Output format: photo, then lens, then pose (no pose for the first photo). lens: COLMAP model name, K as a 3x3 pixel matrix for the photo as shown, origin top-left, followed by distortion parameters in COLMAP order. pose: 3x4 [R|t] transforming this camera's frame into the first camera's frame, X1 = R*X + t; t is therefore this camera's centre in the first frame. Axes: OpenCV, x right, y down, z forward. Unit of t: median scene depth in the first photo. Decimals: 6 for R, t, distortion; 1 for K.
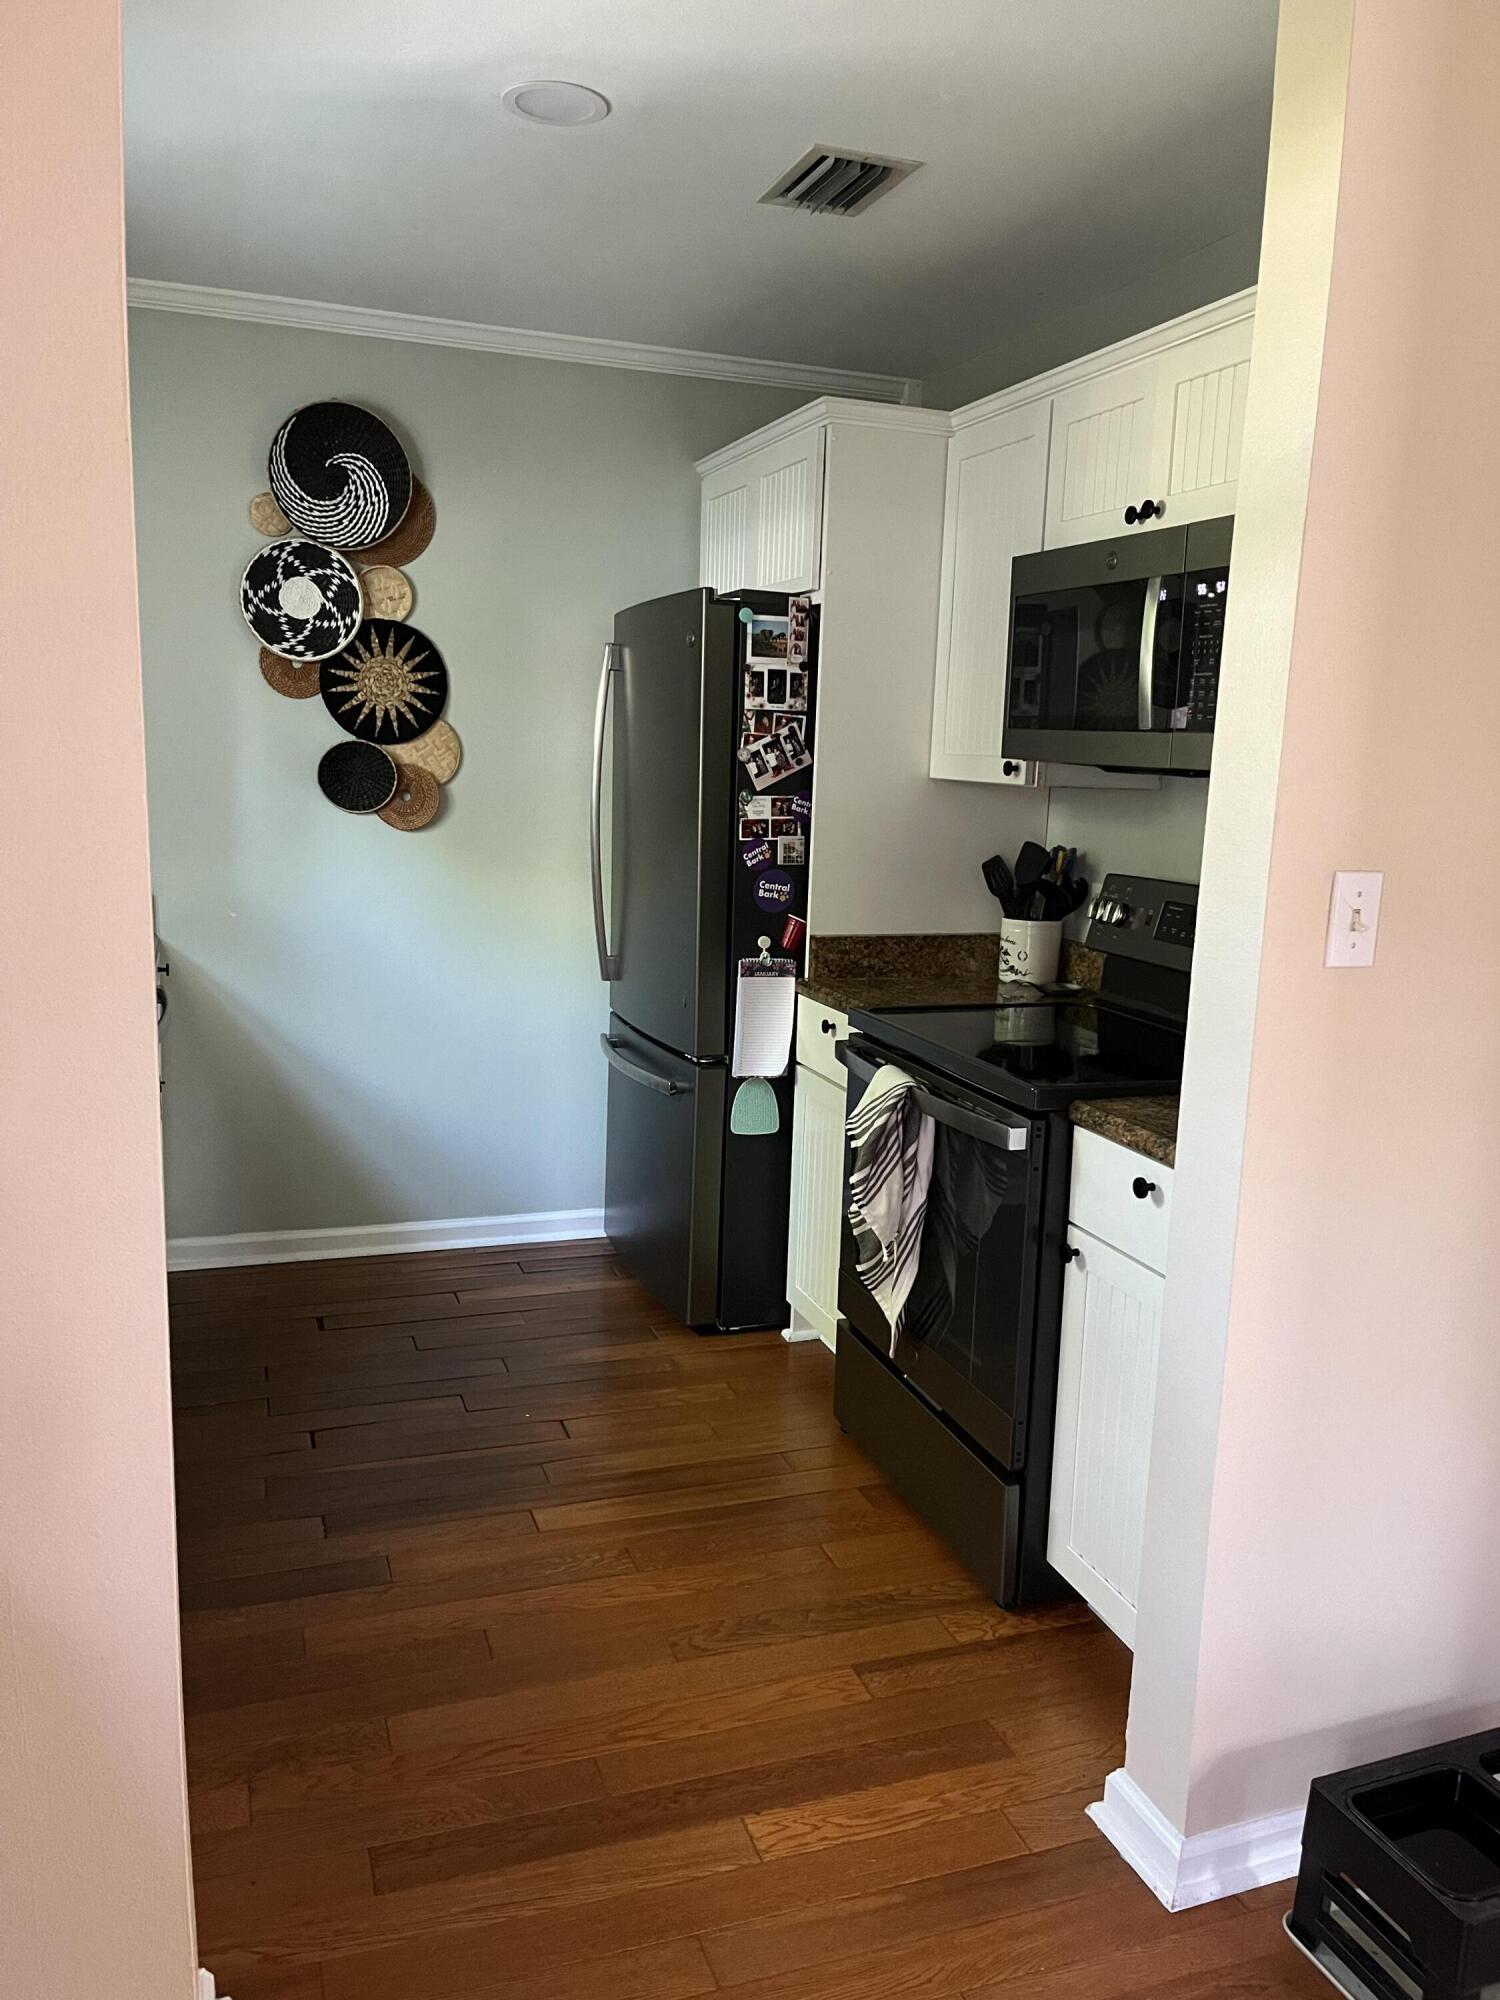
lens RADIAL K [[1509.3, 0, 759.6], [0, 1509.3, 1013.4], [0, 0, 1]] dist [0.051829, -0.072023]
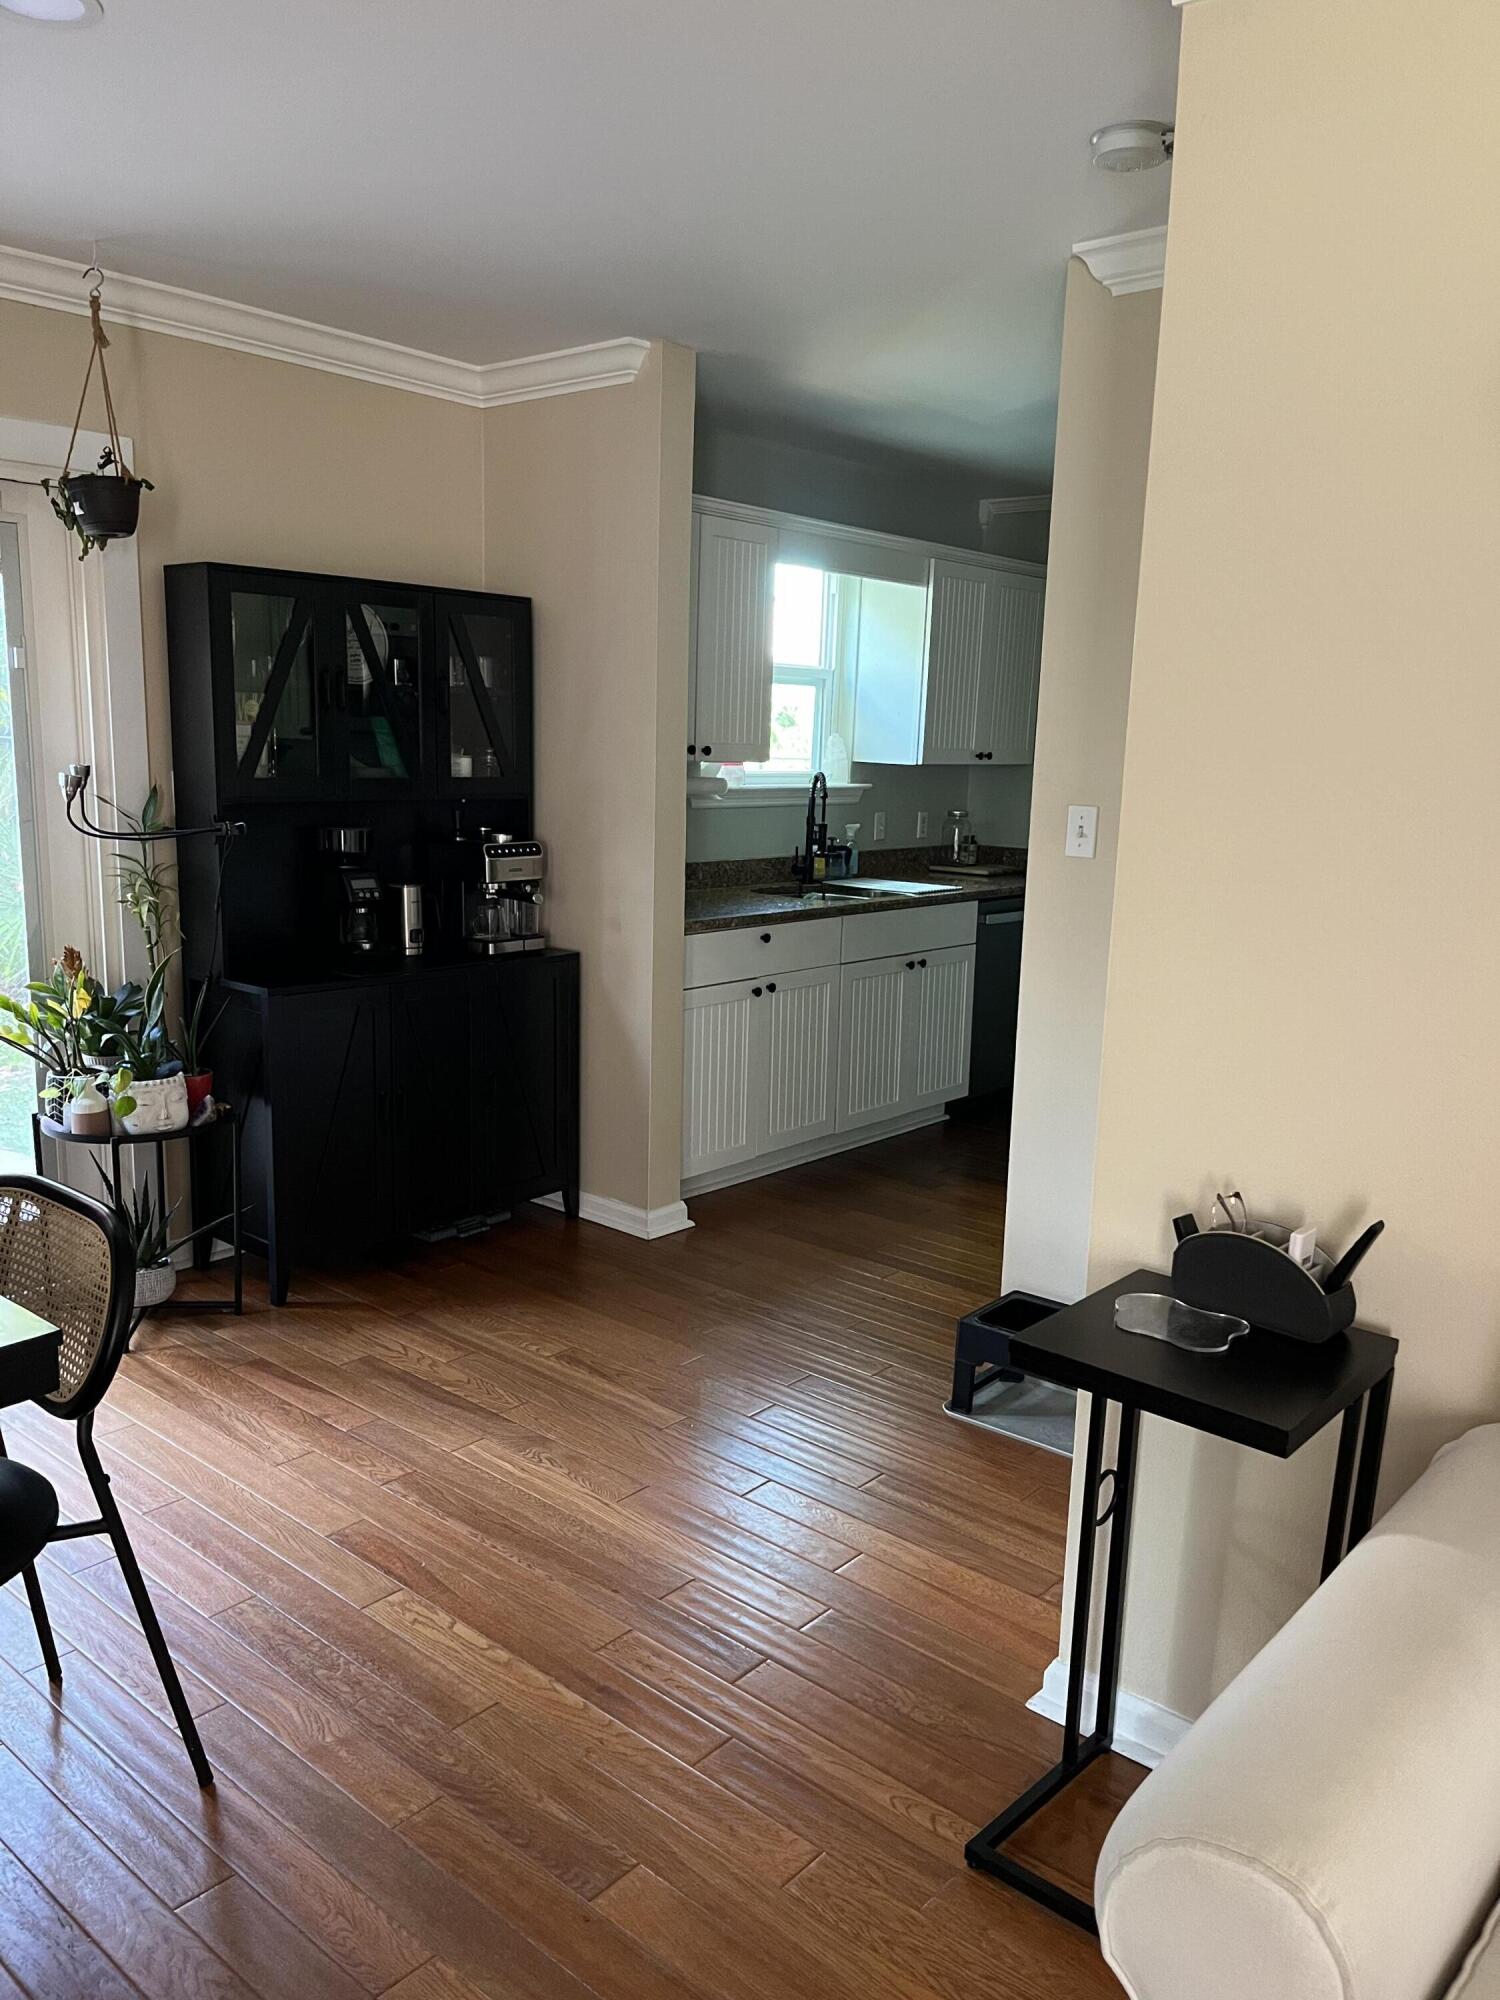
lens RADIAL K [[1509.8, 0, 751.9], [0, 1509.8, 1011.7], [0, 0, 1]] dist [0.065869, -0.091964]
pose [[0.494381, 0.135908, -0.858555, 0.853260], [-0.167198, 0.984126, 0.059508, 0.053011], [0.853014, 0.114129, 0.509256, -0.128739]]
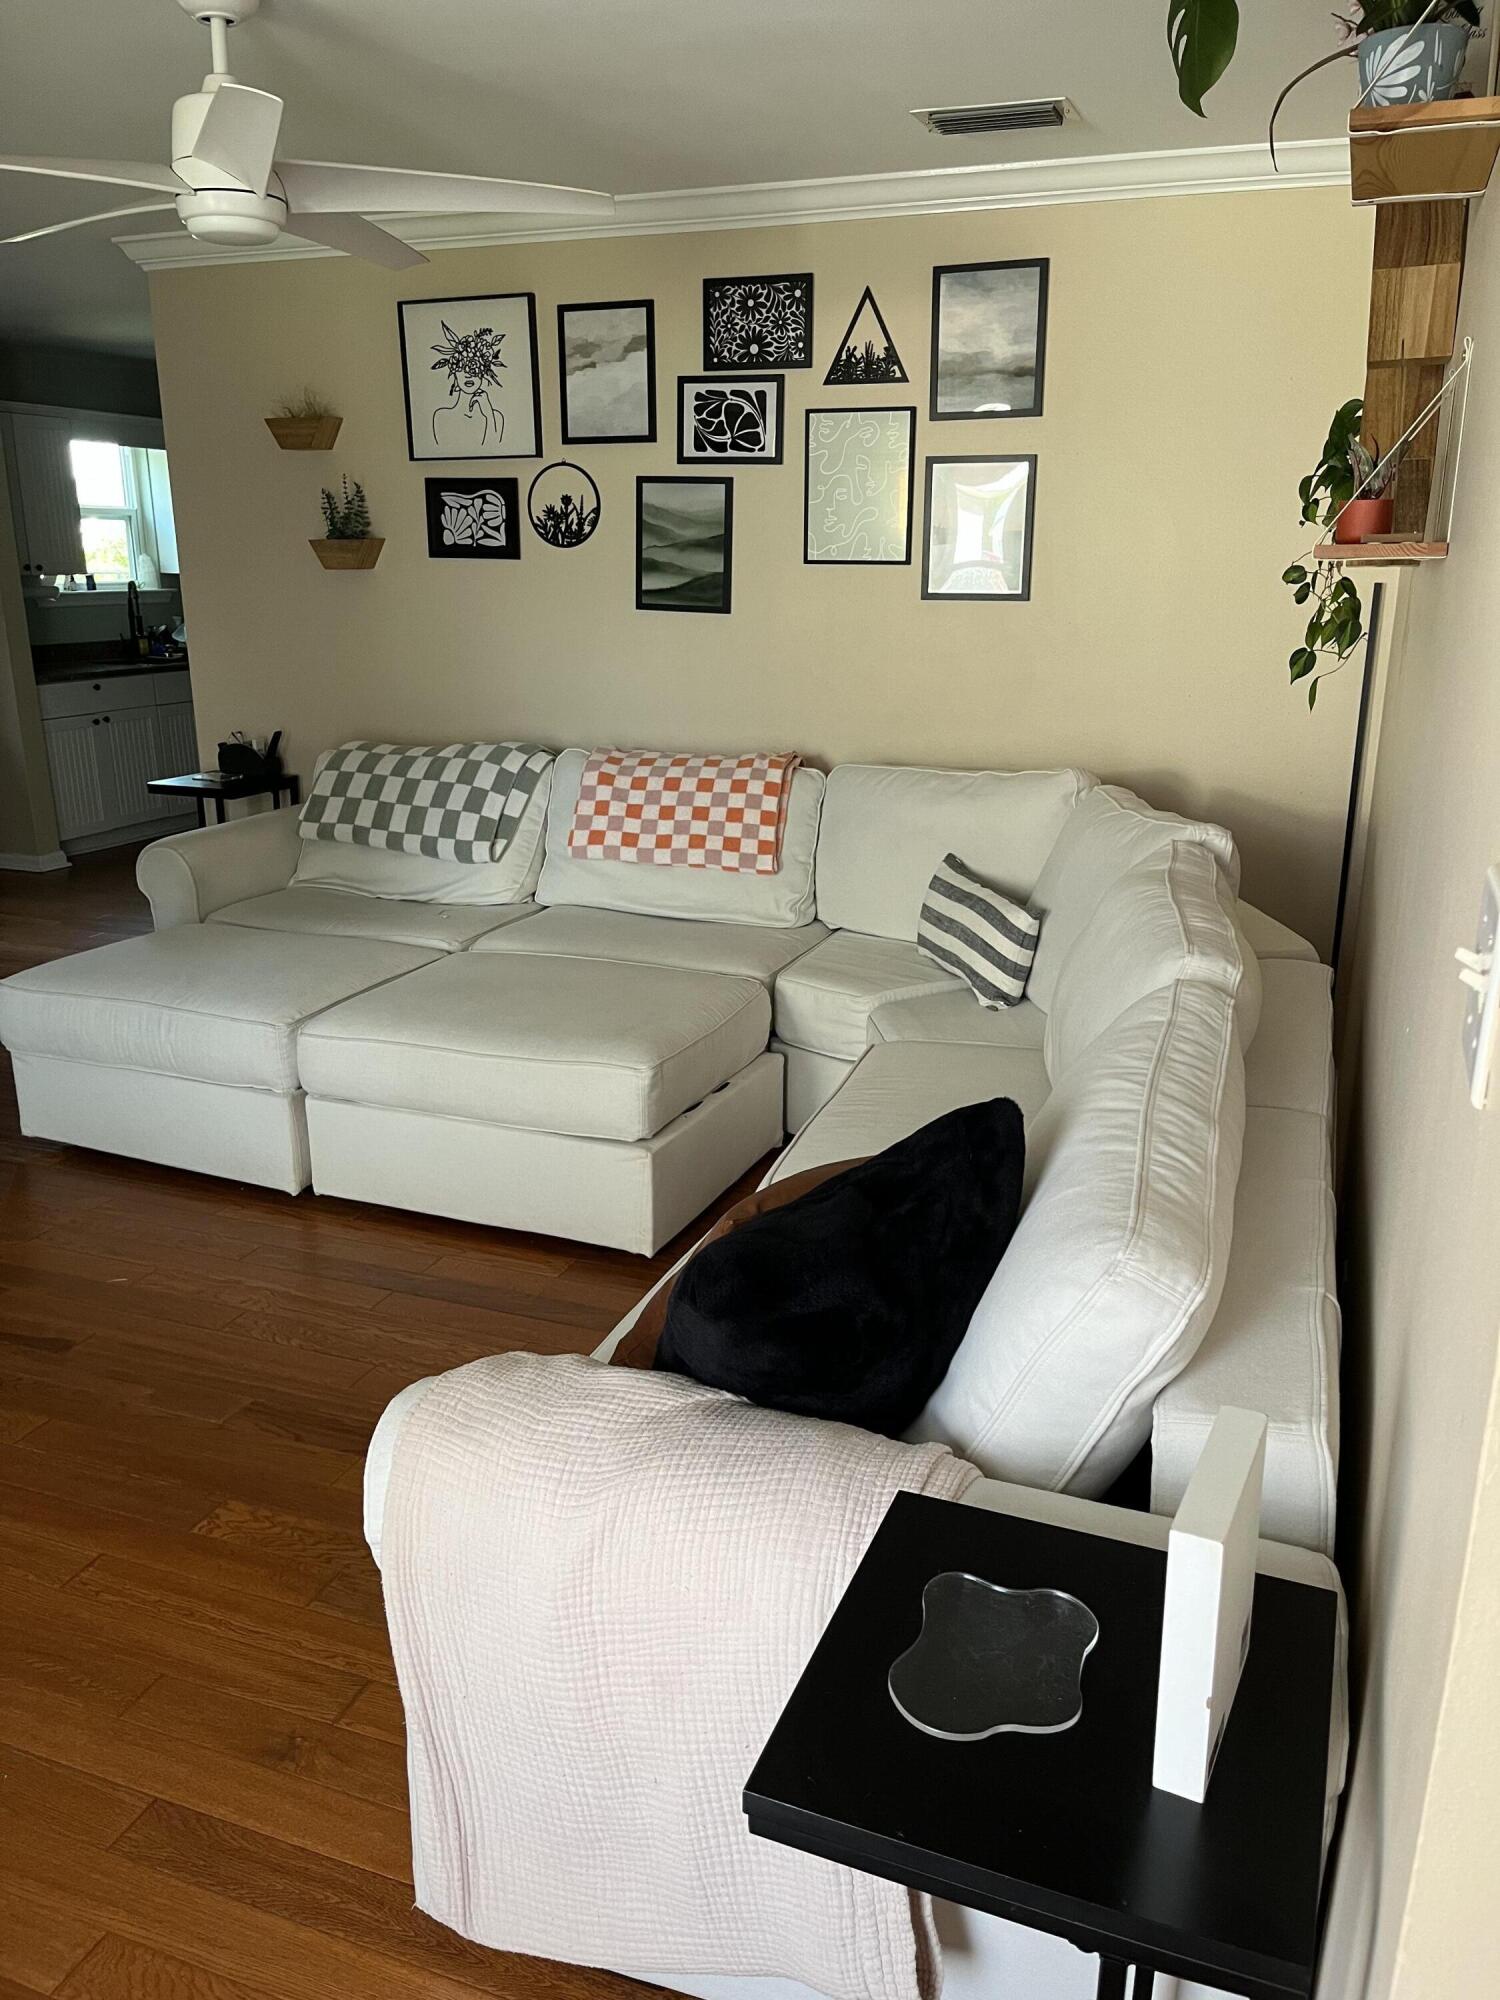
lens RADIAL K [[1519.1, 0, 781.3], [0, 1519.1, 1036.6], [0, 0, 1]] dist [0.072957, -0.092576]
pose [[0.771400, 0.164803, -0.614639, 1.803423], [-0.095763, 0.984947, 0.143906, 0.140490], [0.629103, -0.052149, 0.775570, -0.523074]]
